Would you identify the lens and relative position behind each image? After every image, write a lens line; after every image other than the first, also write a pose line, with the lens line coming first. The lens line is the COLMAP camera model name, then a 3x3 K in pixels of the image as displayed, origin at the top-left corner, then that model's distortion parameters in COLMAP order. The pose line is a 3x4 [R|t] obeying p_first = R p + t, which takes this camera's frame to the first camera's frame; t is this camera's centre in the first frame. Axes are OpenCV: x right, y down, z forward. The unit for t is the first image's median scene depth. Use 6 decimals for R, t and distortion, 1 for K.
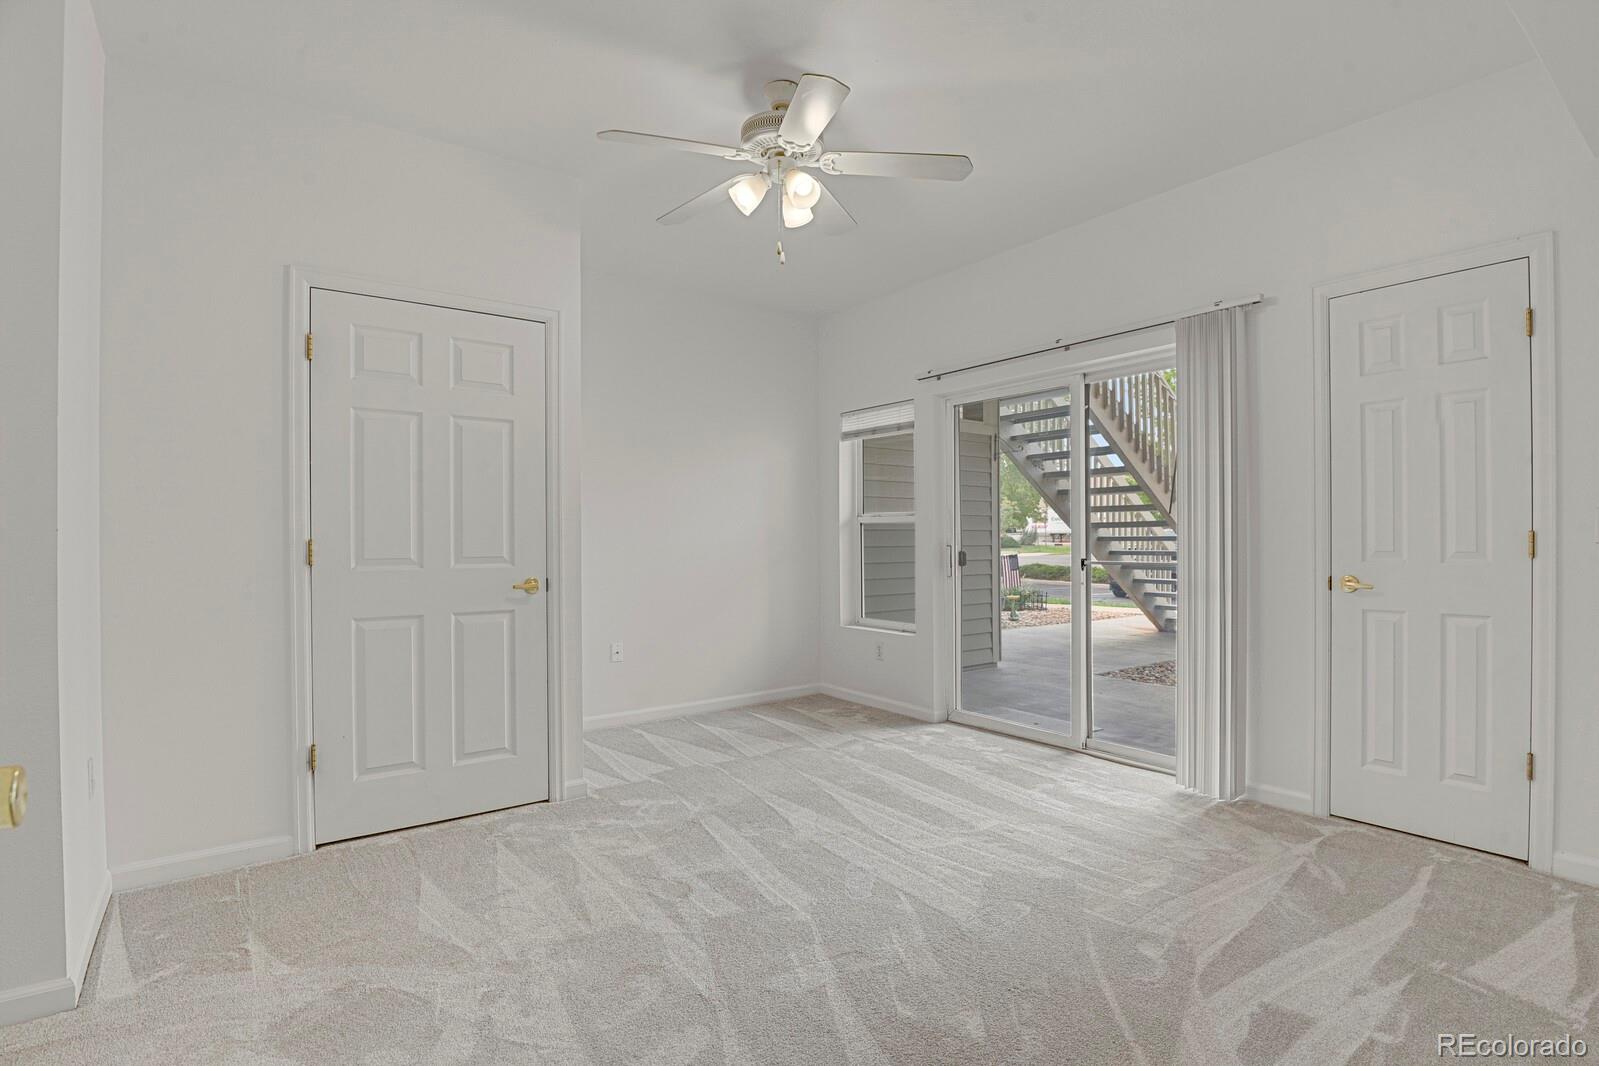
lens RADIAL K [[781.9, 0, 802.4], [0, 781.9, 538.5], [0, 0, 1]] dist [-0.016381, -0.010591]
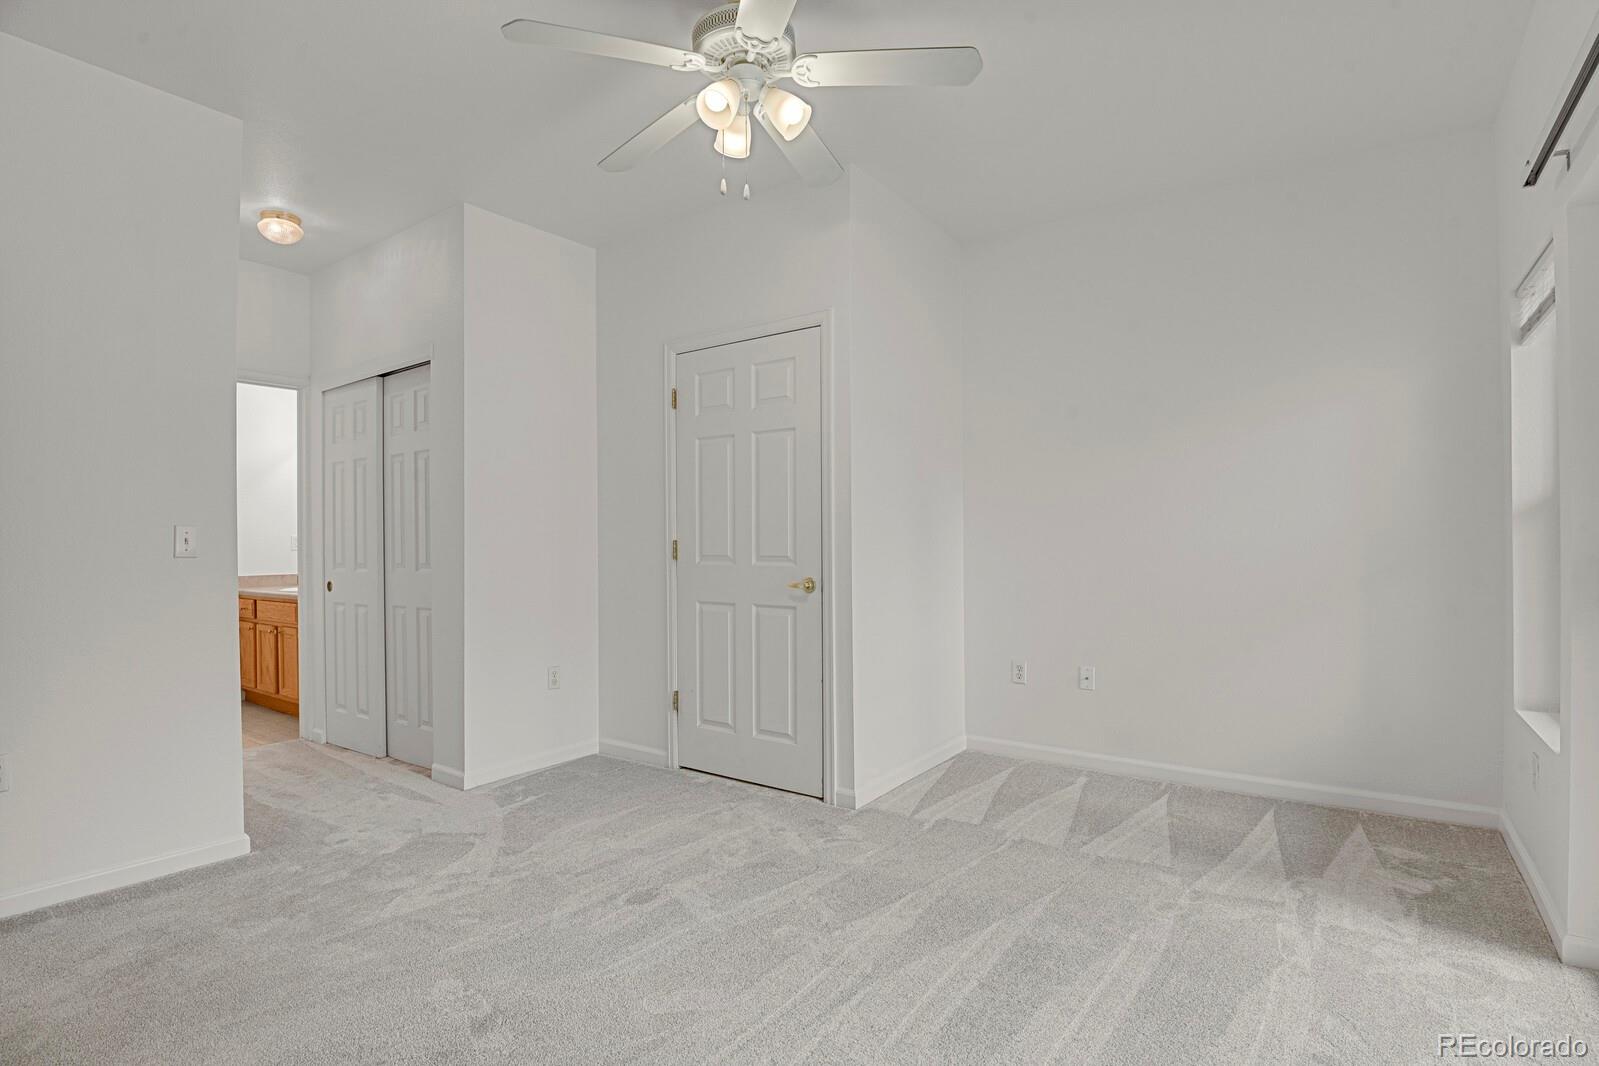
lens RADIAL K [[781.9, 0, 802.4], [0, 781.9, 538.5], [0, 0, 1]] dist [-0.016381, -0.010591]
pose [[0.307270, 0.002642, -0.951619, 0.642650], [0.004775, 0.999979, 0.004318, -0.005600], [0.951610, -0.005871, 0.307251, 0.684841]]
